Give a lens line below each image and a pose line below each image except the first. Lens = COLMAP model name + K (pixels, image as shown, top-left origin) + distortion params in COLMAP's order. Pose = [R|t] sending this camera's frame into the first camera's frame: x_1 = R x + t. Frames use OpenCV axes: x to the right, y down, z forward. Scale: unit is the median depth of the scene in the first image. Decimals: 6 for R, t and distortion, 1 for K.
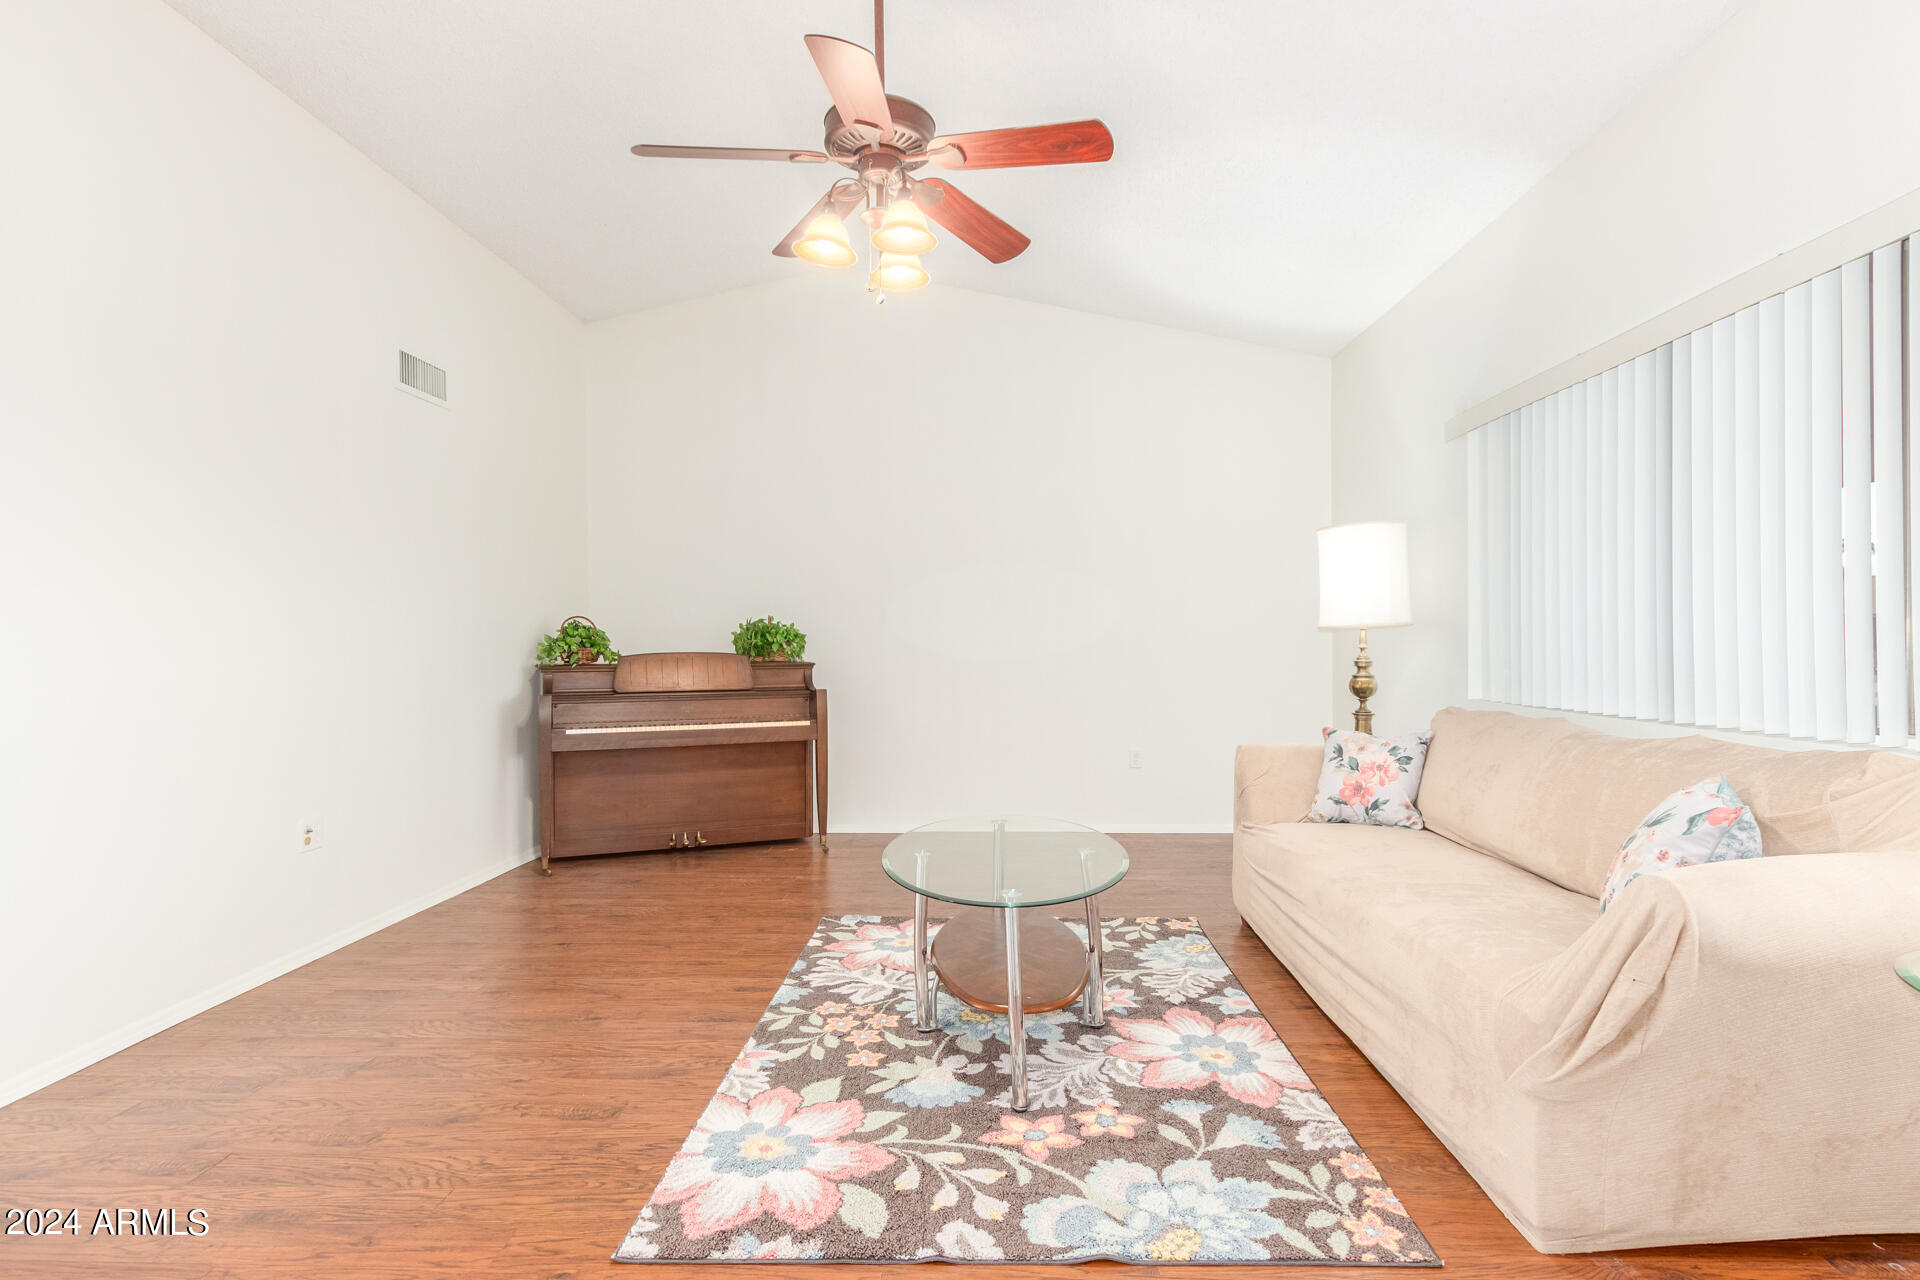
lens RADIAL K [[962.7, 0, 971.6], [0, 962.7, 641.6], [0, 0, 1]] dist [0.004396, 0.000183]
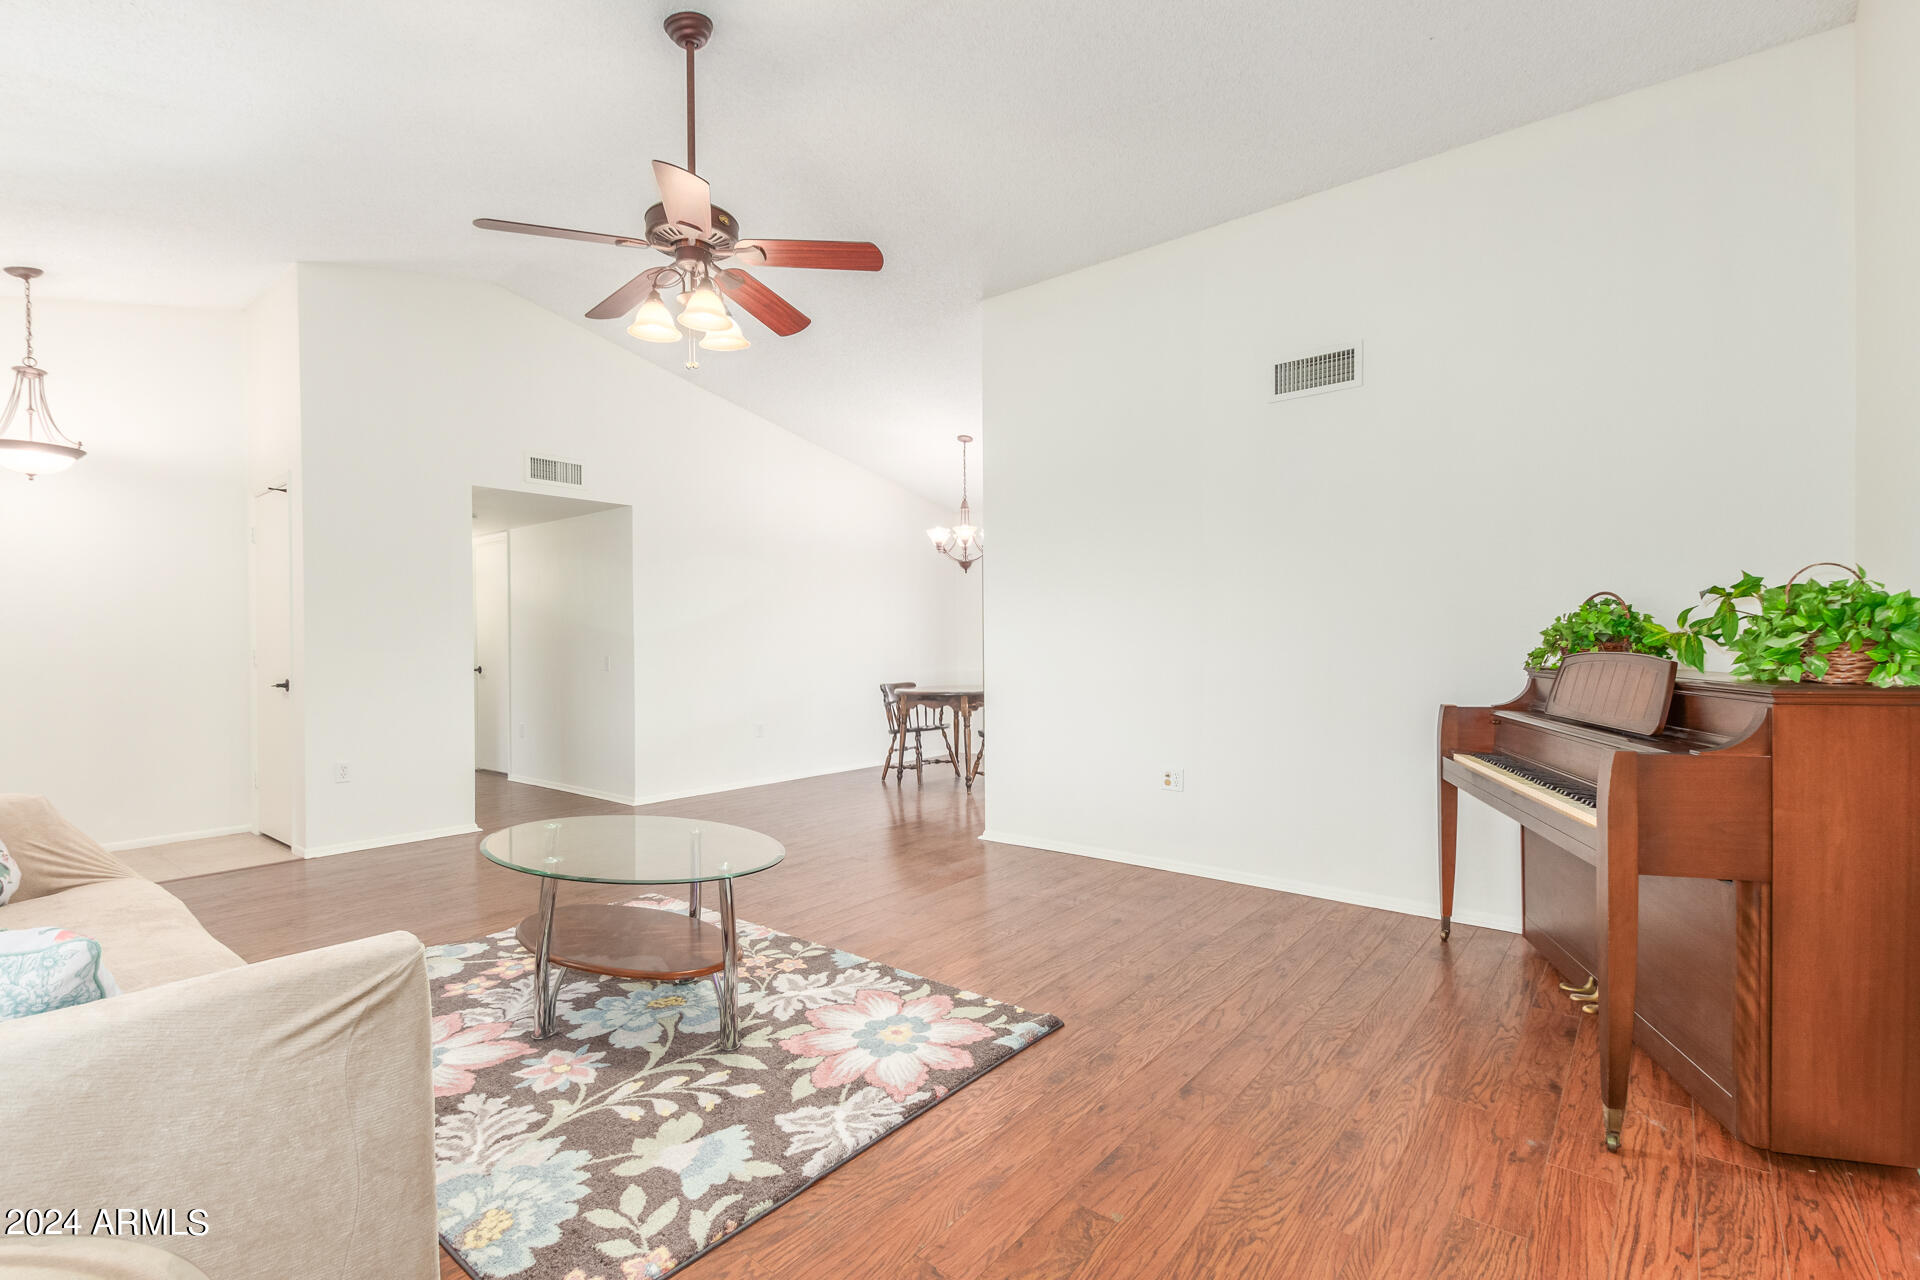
lens RADIAL K [[871.4, 0, 971.3], [0, 871.4, 648.9], [0, 0, 1]] dist [0.016156, -0.007125]
pose [[-0.603070, 0.019040, -0.797461, 0.573228], [0.009905, 0.999817, 0.016381, -0.006133], [0.797627, 0.001980, -0.603148, 1.900047]]
